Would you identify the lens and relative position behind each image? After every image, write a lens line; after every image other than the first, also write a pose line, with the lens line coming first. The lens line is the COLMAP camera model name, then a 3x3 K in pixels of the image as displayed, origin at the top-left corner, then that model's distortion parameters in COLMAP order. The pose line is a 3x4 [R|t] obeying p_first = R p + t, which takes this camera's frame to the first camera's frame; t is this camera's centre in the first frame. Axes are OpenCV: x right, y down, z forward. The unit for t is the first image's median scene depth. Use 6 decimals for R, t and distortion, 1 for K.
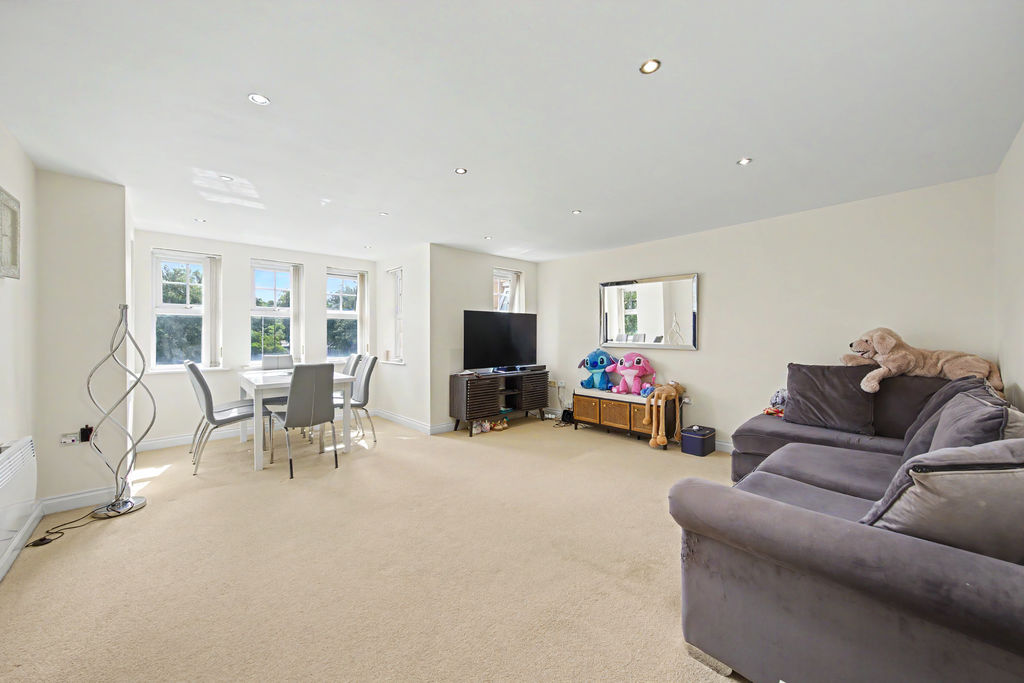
lens RADIAL K [[365.8, 0, 517.4], [0, 365.8, 344.8], [0, 0, 1]] dist [-0.000008, -0.000005]
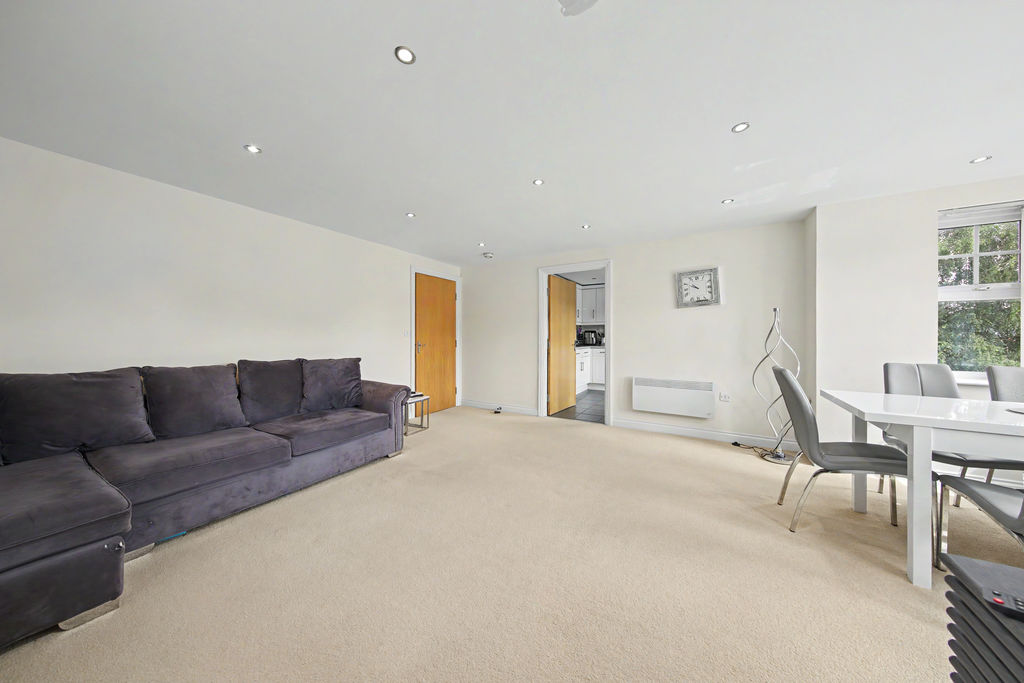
lens RADIAL K [[319.9, 0, 512.2], [0, 319.9, 338.0], [0, 0, 1]] dist [-0.000510, -0.000048]
pose [[-0.961607, 0.001702, -0.274425, 0.104941], [-0.006770, 0.999529, 0.029923, -0.016319], [0.274347, 0.030632, -0.961143, 1.058470]]
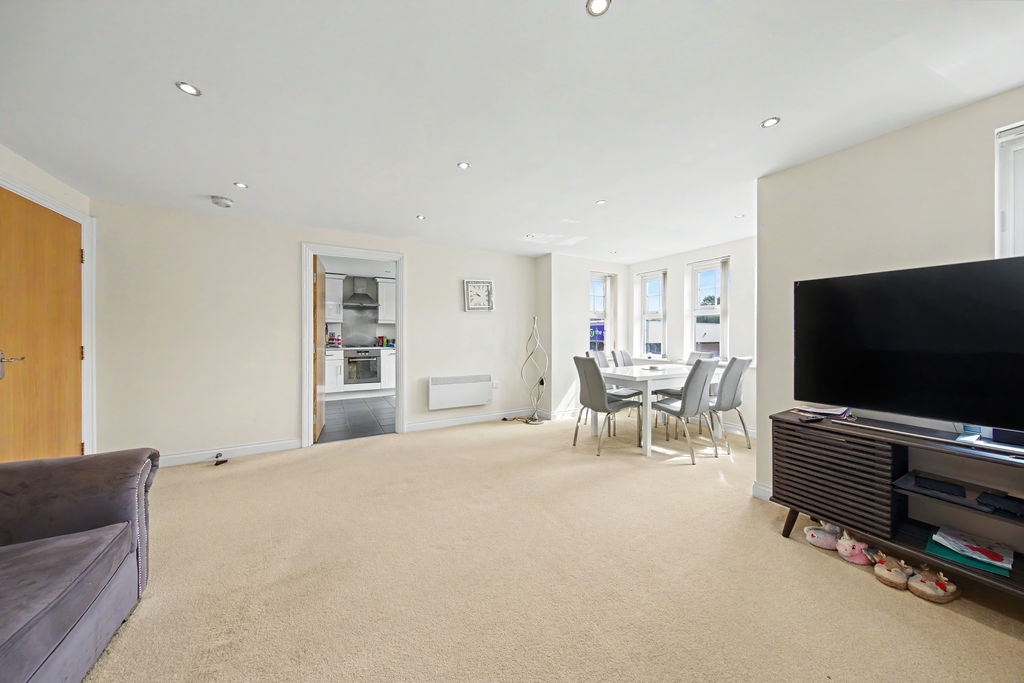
lens RADIAL K [[333.1, 0, 515.9], [0, 333.1, 334.4], [0, 0, 1]] dist [-0.015574, -0.000015]
pose [[-0.225358, -0.001536, -0.974275, 0.383016], [-0.025933, 0.999654, 0.004423, -0.013278], [0.973931, 0.026262, -0.225320, 0.738702]]
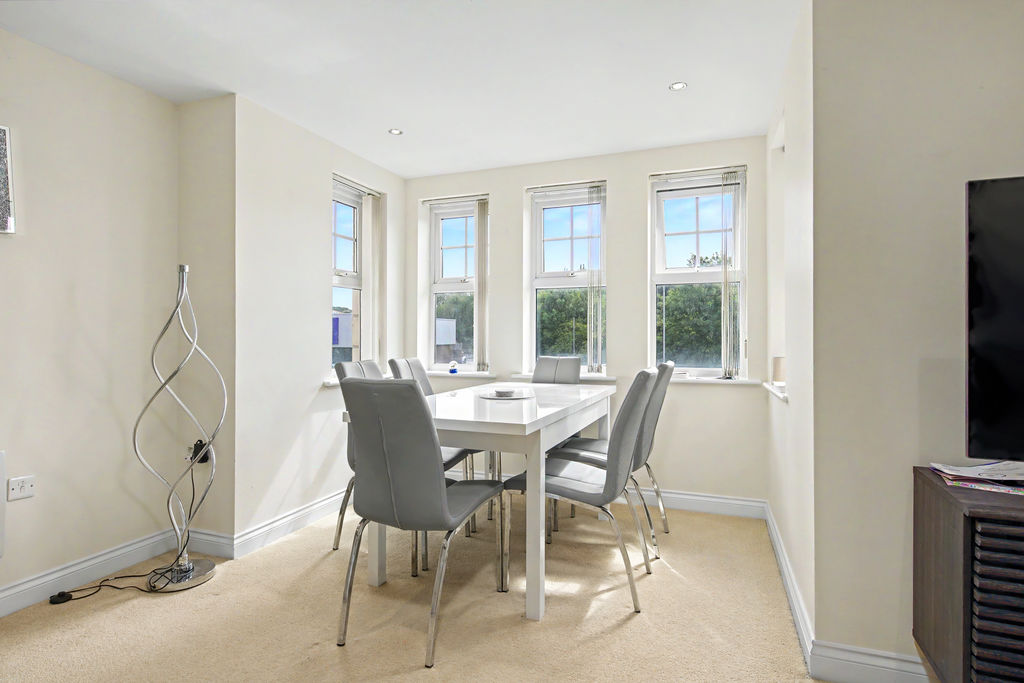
lens RADIAL K [[526.8, 0, 516.0], [0, 526.8, 328.1], [0, 0, 1]] dist [0.001869, 0.000312]
pose [[0.443393, -0.011875, -0.896249, 0.014233], [-0.022656, 0.999444, -0.024451, 0.006475], [0.896041, 0.031146, 0.442878, 0.631471]]
